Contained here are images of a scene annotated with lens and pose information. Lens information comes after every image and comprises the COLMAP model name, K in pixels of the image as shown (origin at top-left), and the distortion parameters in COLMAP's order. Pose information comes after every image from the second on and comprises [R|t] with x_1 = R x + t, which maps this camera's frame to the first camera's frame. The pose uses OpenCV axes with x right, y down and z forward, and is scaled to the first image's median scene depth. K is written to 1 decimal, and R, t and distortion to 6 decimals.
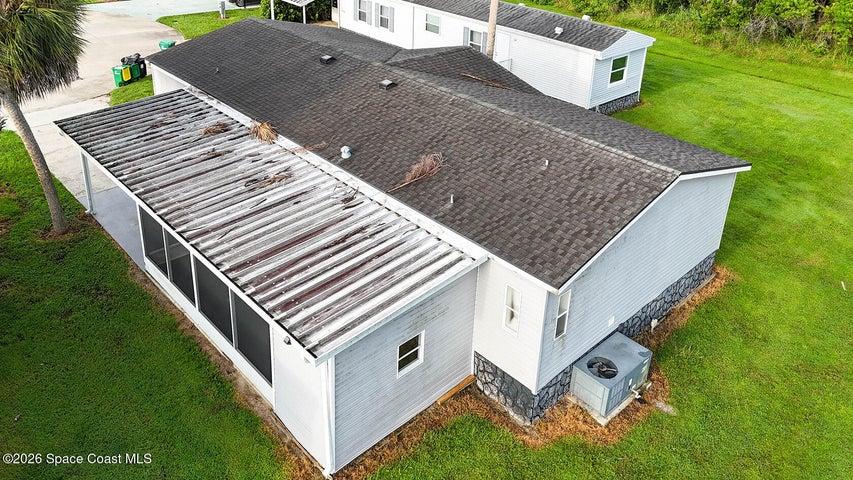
lens RADIAL K [[637.8, 0, 426.5], [0, 637.8, 239.9], [0, 0, 1]] dist [0.061672, -0.053770]
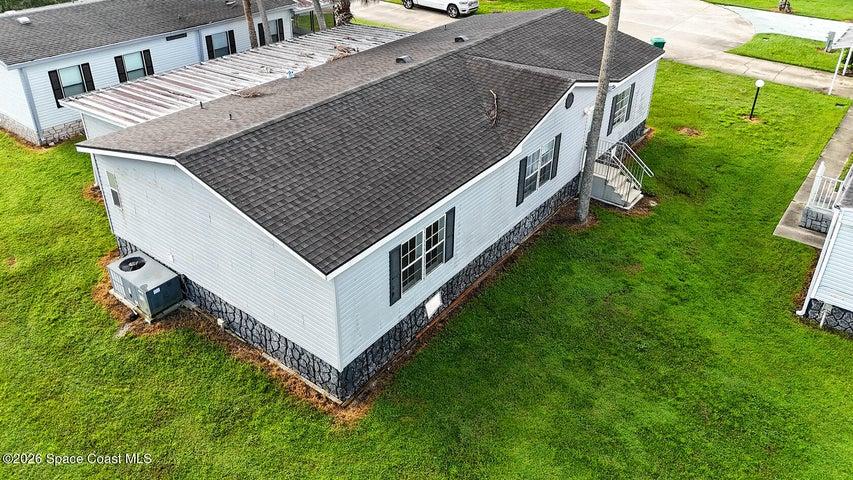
lens RADIAL K [[637.8, 0, 421.0], [0, 637.8, 235.6], [0, 0, 1]] dist [0.061672, -0.053770]
pose [[0.127049, 0.512701, -0.849115, 1.505866], [-0.508222, 0.768793, 0.388160, -0.667703], [0.851803, 0.382224, 0.358240, 1.100724]]
